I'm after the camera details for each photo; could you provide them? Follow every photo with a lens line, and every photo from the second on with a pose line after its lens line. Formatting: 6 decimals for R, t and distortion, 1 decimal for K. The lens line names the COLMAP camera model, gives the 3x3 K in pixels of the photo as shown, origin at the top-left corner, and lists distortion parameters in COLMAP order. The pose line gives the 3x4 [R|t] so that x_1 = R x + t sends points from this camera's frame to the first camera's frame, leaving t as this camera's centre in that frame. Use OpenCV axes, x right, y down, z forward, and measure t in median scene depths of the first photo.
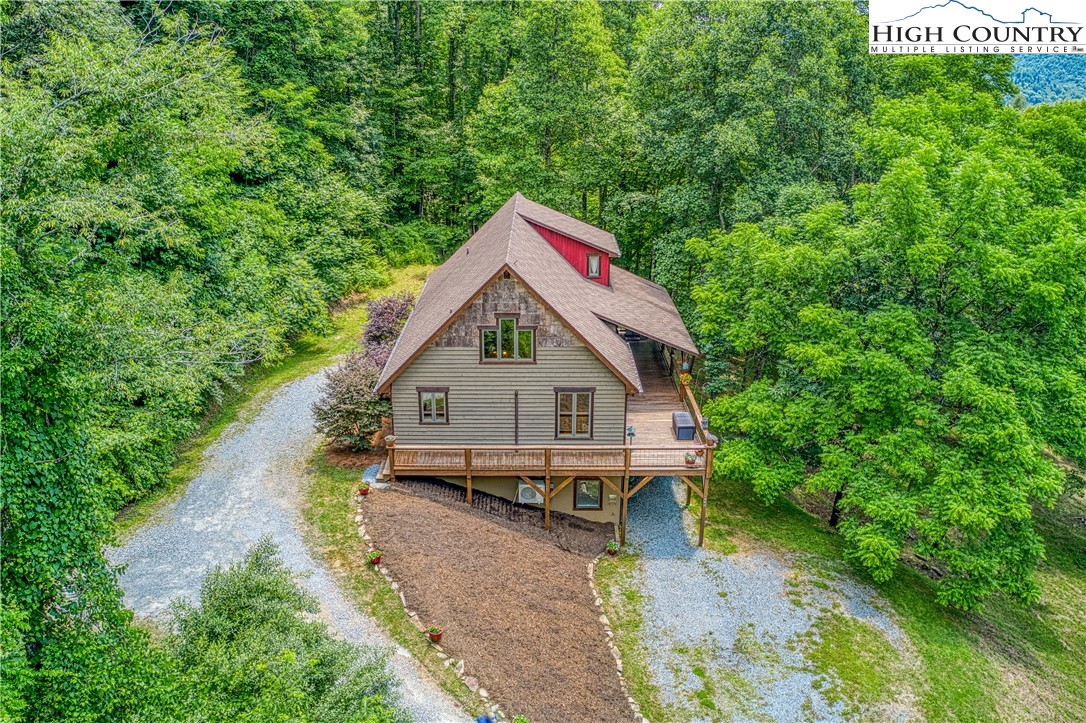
lens RADIAL K [[845.3, 0, 542.8], [0, 845.3, 361.5], [0, 0, 1]] dist [-0.106754, -0.003272]
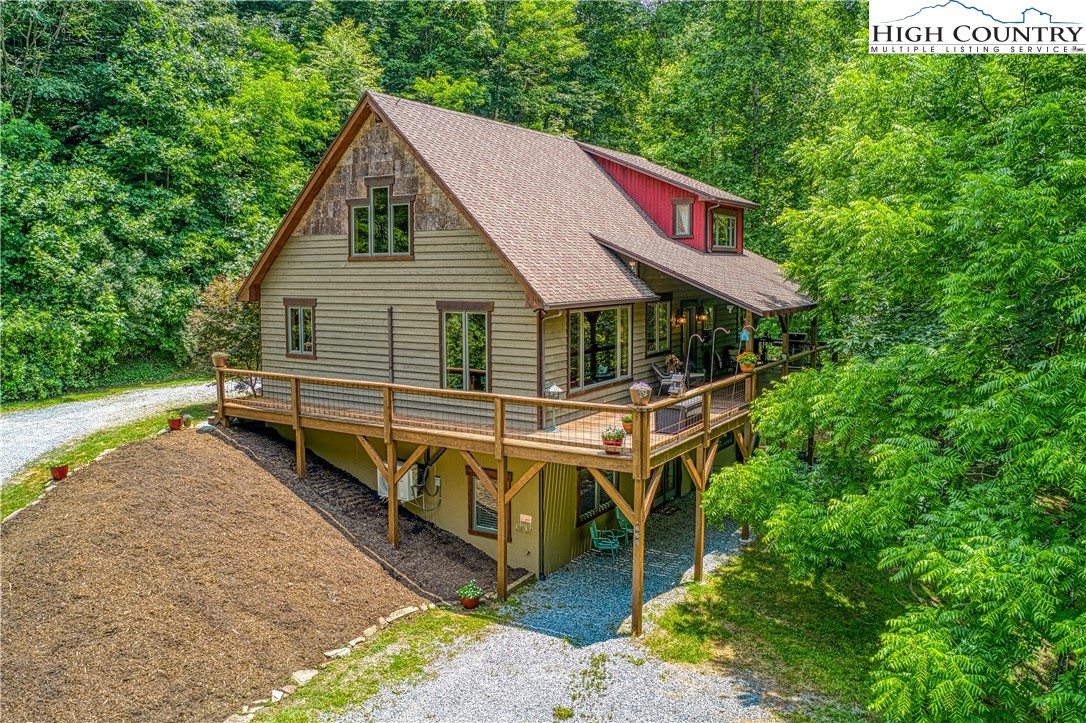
lens RADIAL K [[845.3, 0, 542.9], [0, 845.3, 356.8], [0, 0, 1]] dist [-0.106754, -0.003272]
pose [[0.840546, 0.044887, -0.539878, 0.409819], [-0.185452, 0.960192, -0.208901, 0.183182], [0.509009, 0.275712, 0.815410, 0.560543]]
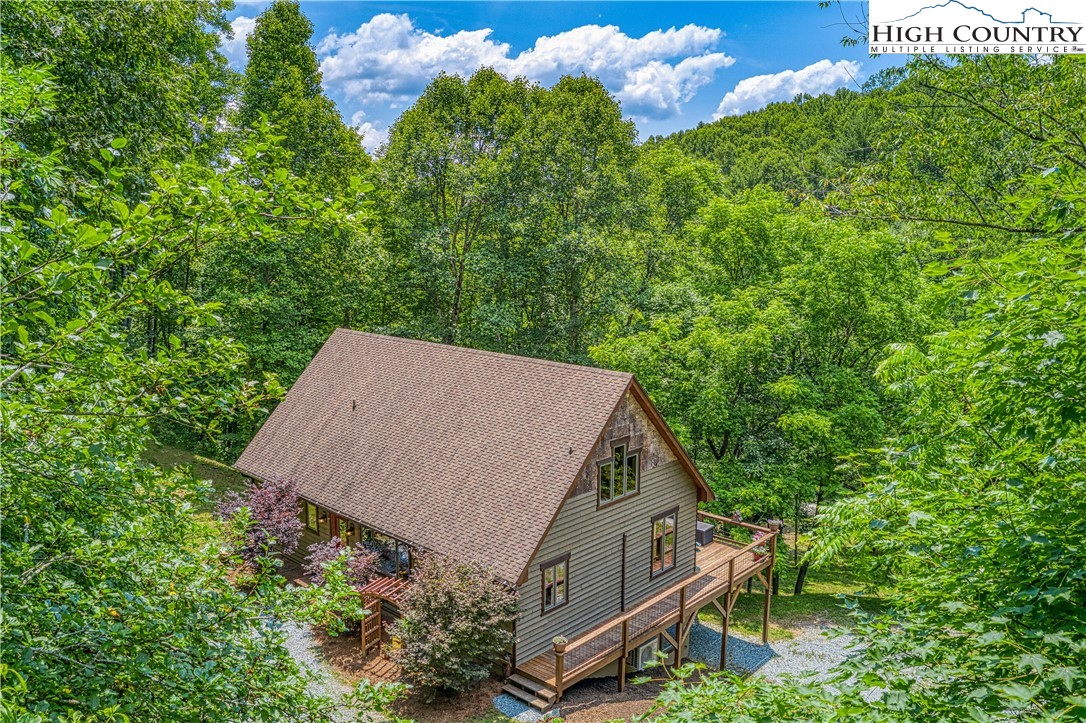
lens RADIAL K [[845.3, 0, 544.4], [0, 845.3, 364.1], [0, 0, 1]] dist [-0.106754, -0.003272]
pose [[0.681923, -0.123065, 0.720996, -0.653892], [0.255475, 0.963734, -0.077132, -0.080348], [-0.685356, 0.236794, 0.688633, 0.461631]]
